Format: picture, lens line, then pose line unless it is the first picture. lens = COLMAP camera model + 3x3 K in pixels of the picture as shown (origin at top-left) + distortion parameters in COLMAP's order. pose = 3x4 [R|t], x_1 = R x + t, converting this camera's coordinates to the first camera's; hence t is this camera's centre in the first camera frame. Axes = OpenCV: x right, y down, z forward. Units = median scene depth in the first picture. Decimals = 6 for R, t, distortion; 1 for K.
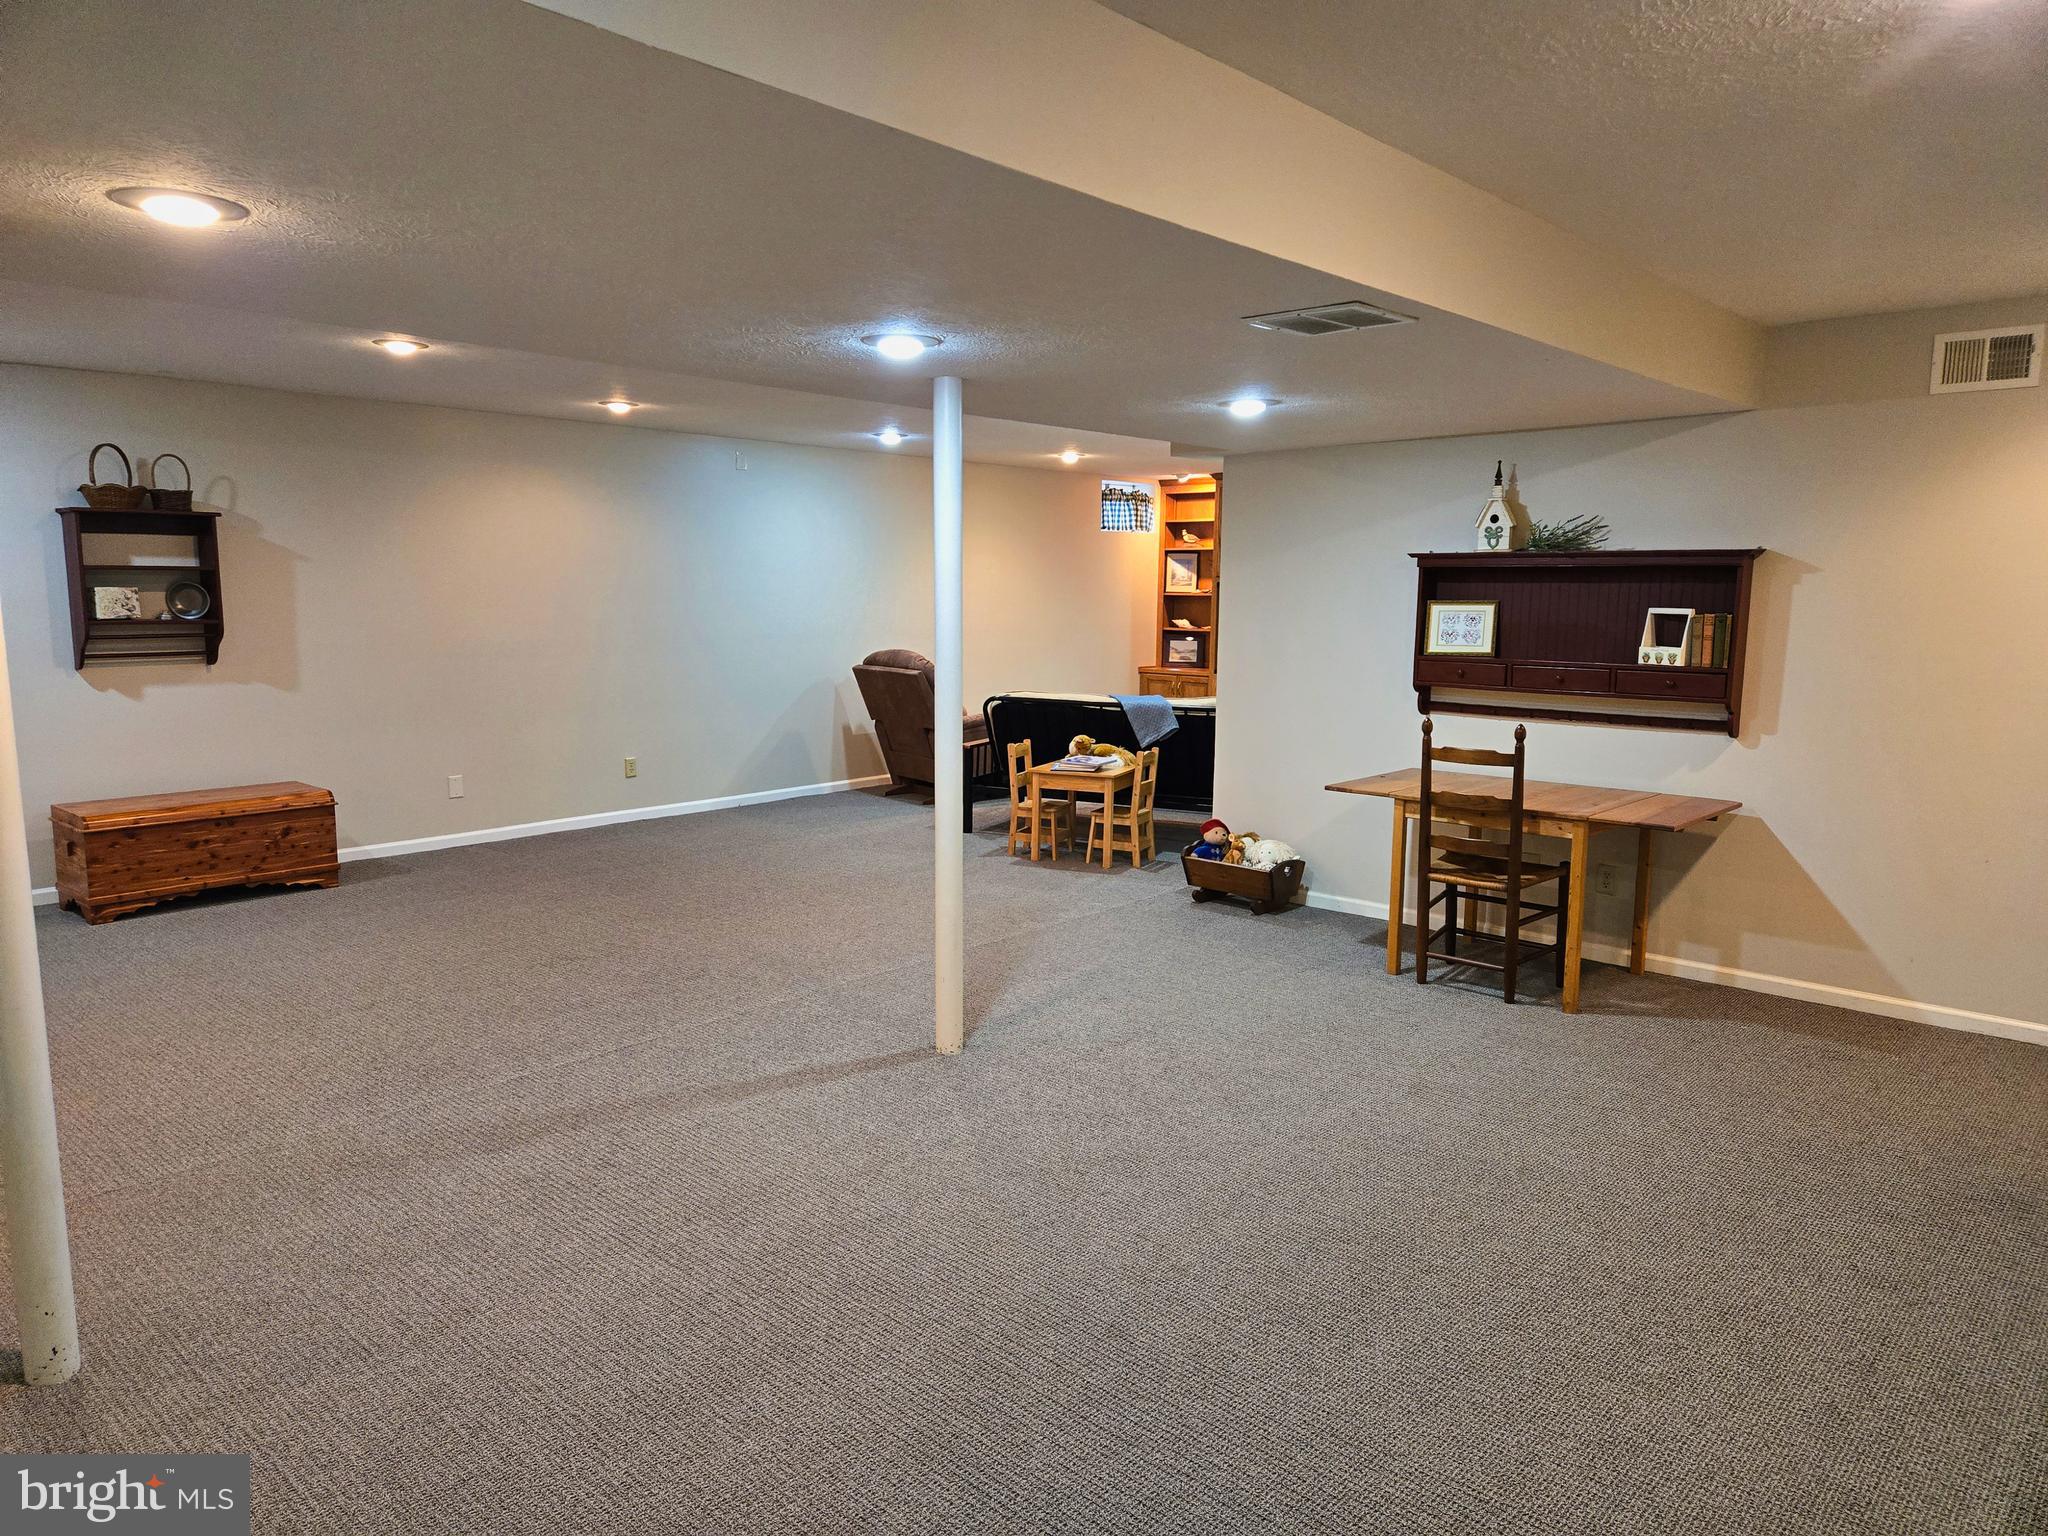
lens RADIAL K [[1367.0, 0, 1028.2], [0, 1367.0, 777.9], [0, 0, 1]] dist [0.056265, -0.014624]
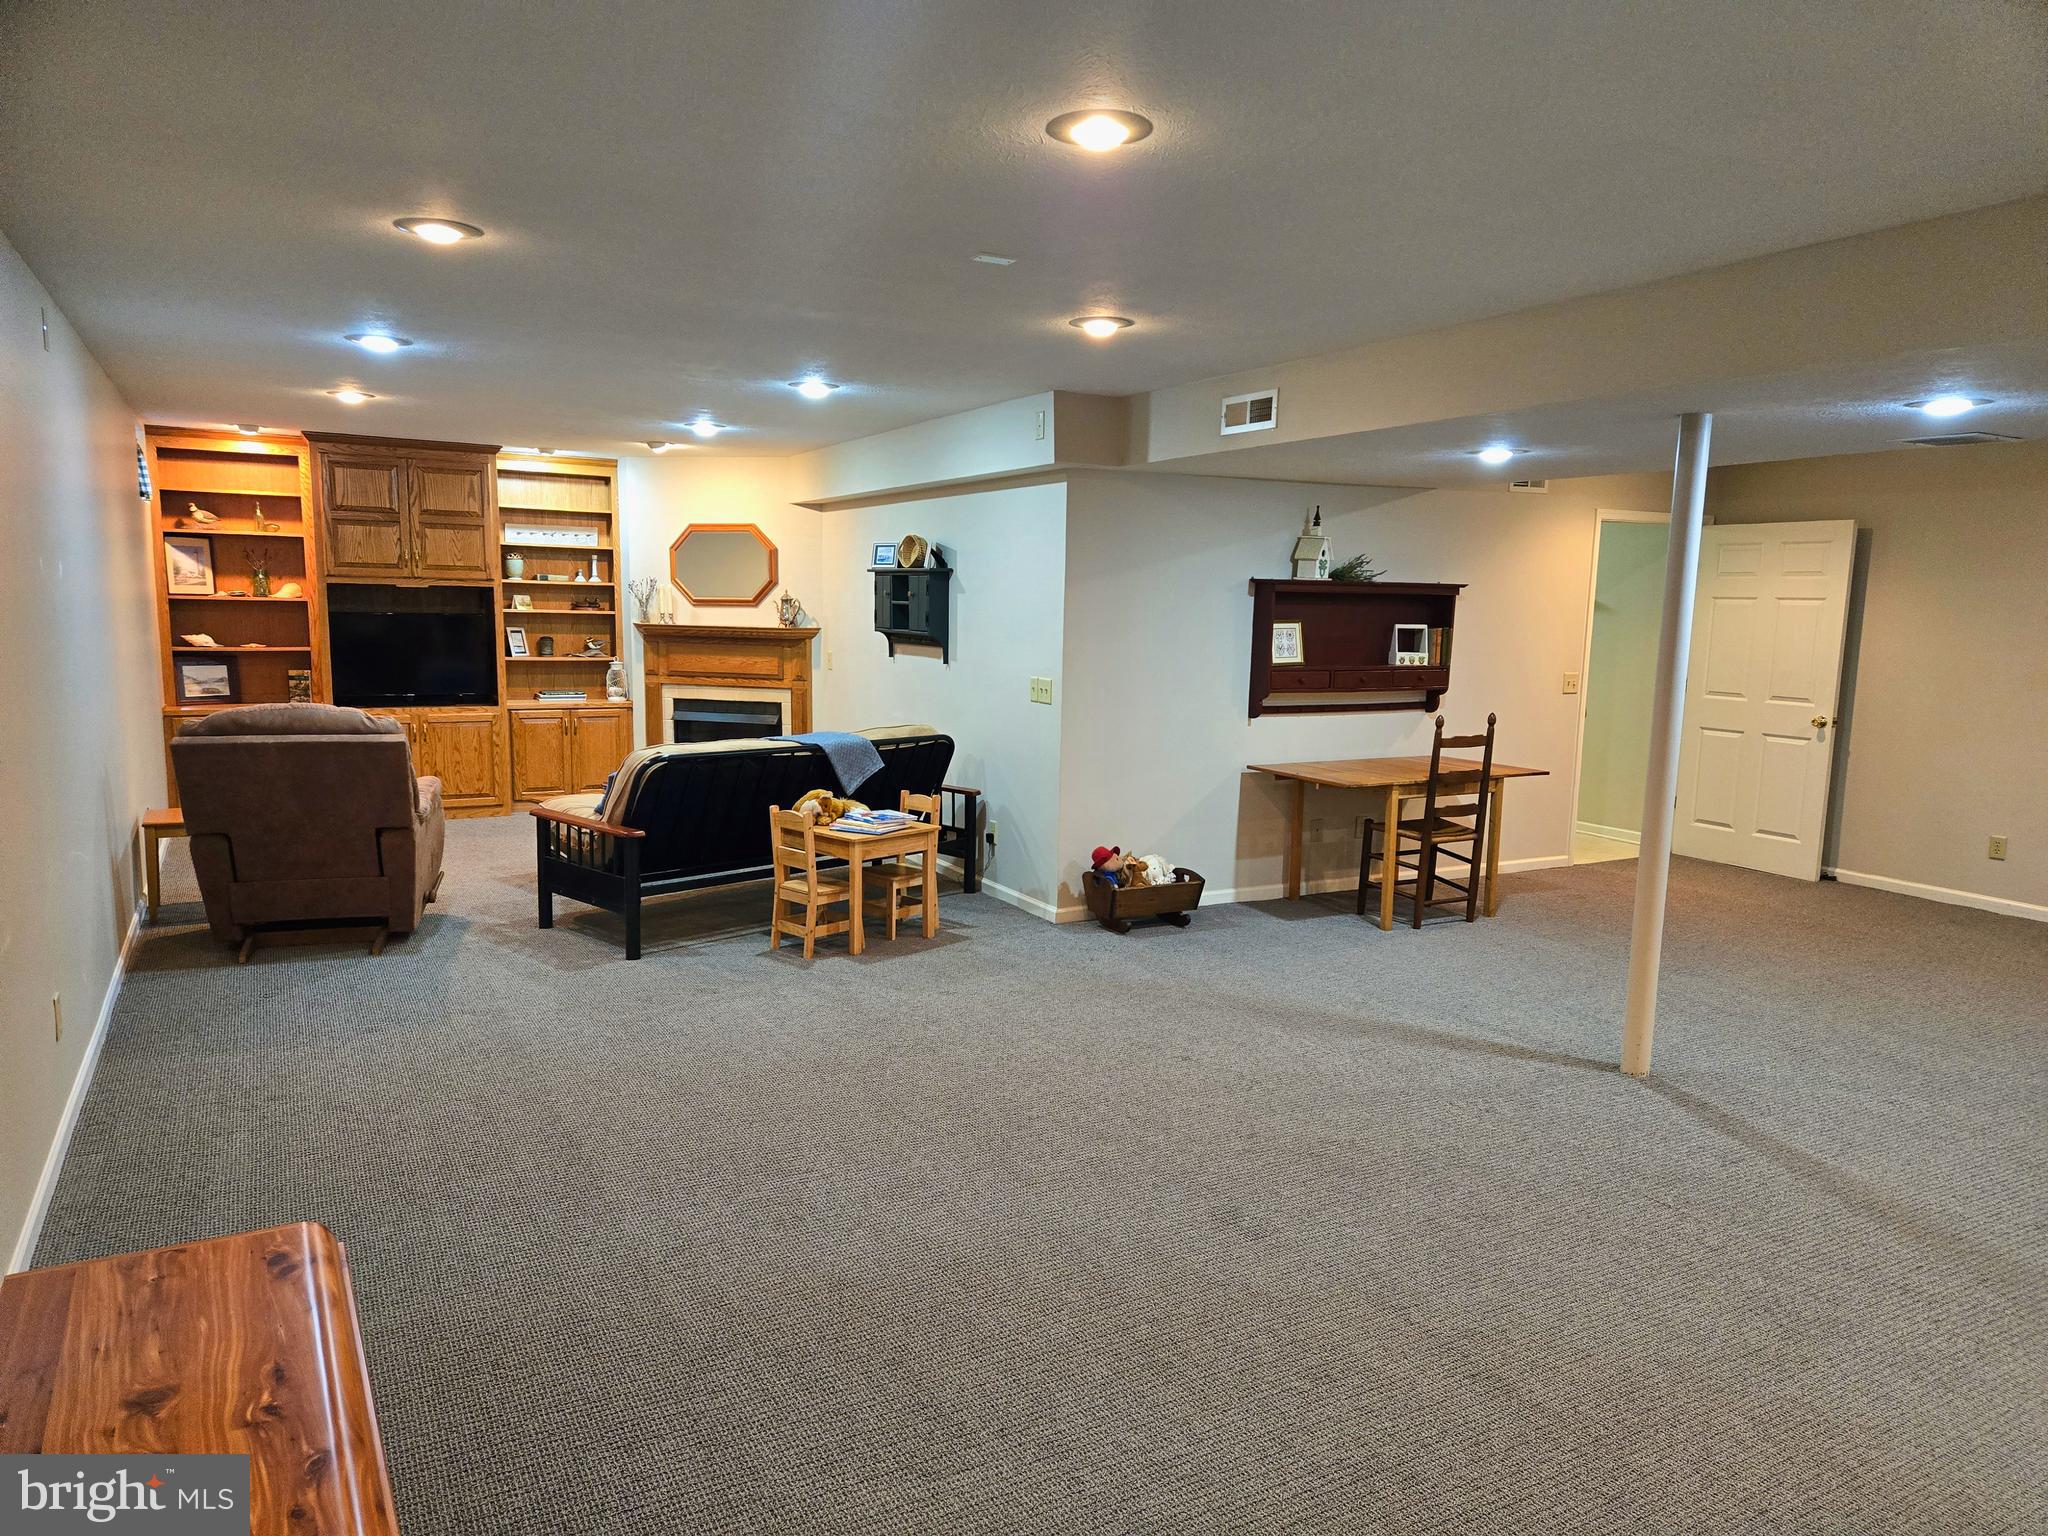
lens RADIAL K [[1367.0, 0, 1025.5], [0, 1367.0, 761.5], [0, 0, 1]] dist [0.056265, -0.014624]
pose [[0.320325, -0.115064, 0.940294, -0.917518], [0.117486, 0.989758, 0.081094, -0.134021], [-0.939994, 0.084495, 0.330562, 0.854855]]
